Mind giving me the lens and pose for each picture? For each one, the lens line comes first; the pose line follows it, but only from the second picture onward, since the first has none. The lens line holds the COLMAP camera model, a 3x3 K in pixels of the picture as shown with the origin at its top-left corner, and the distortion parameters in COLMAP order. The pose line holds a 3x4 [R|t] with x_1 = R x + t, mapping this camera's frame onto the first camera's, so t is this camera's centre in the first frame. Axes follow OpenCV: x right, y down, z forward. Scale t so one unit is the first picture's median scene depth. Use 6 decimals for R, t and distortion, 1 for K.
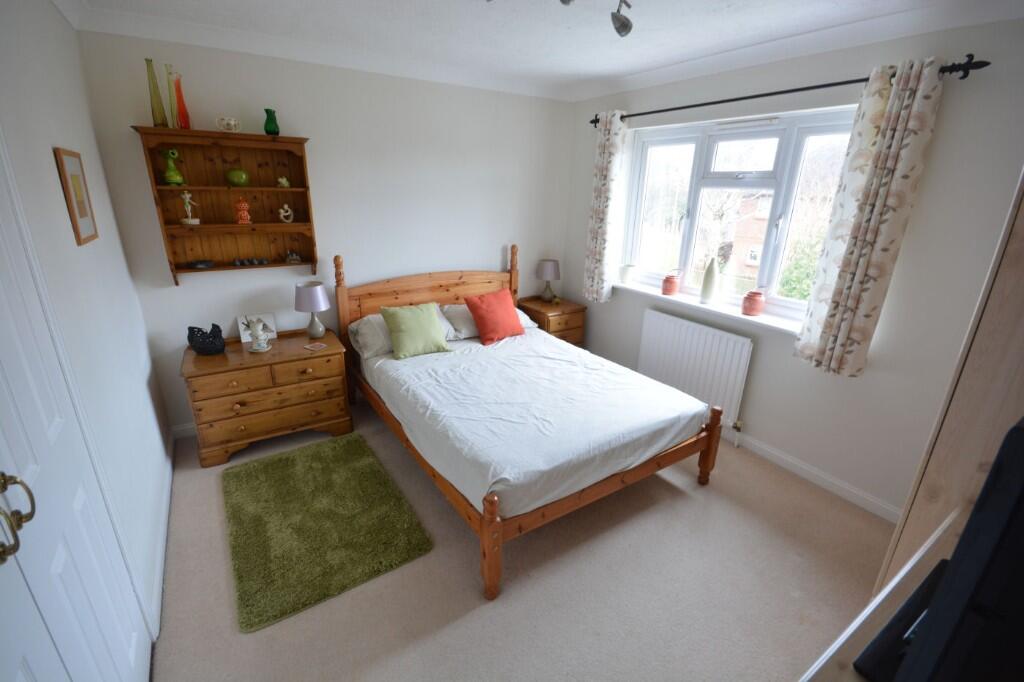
lens RADIAL K [[449.6, 0, 508.4], [0, 449.6, 341.1], [0, 0, 1]] dist [-0.003393, -0.001489]
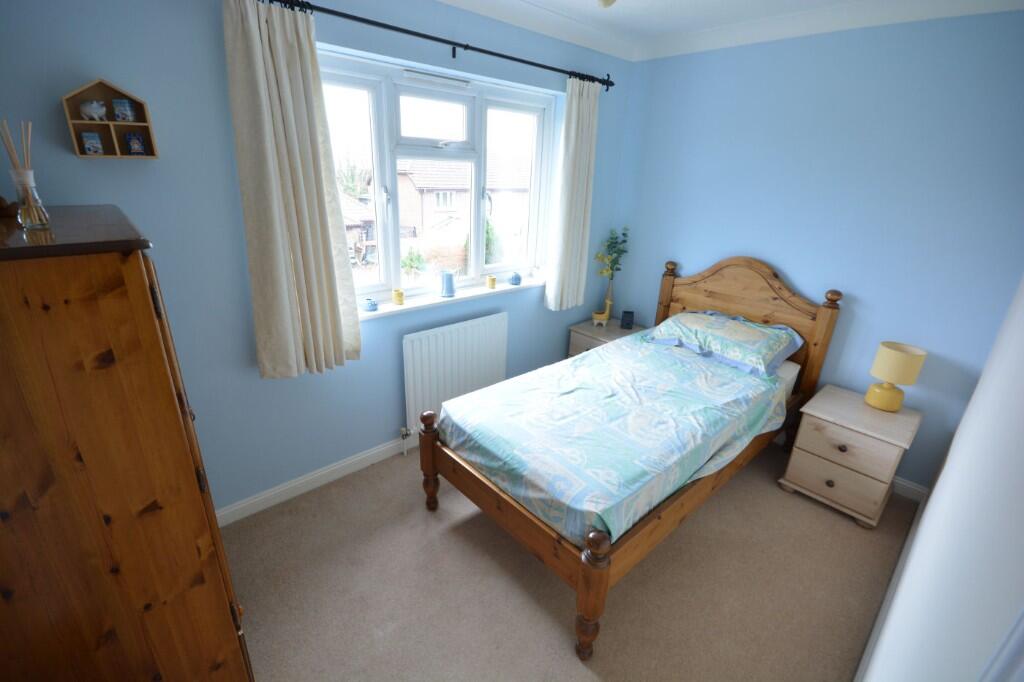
lens RADIAL K [[449.6, 0, 509.8], [0, 449.6, 345.3], [0, 0, 1]] dist [-0.003393, -0.001489]
pose [[-0.129528, -0.383387, 0.914460, -0.439522], [0.287751, 0.868010, 0.404671, -0.365299], [-0.948906, 0.315553, -0.002111, 1.055180]]
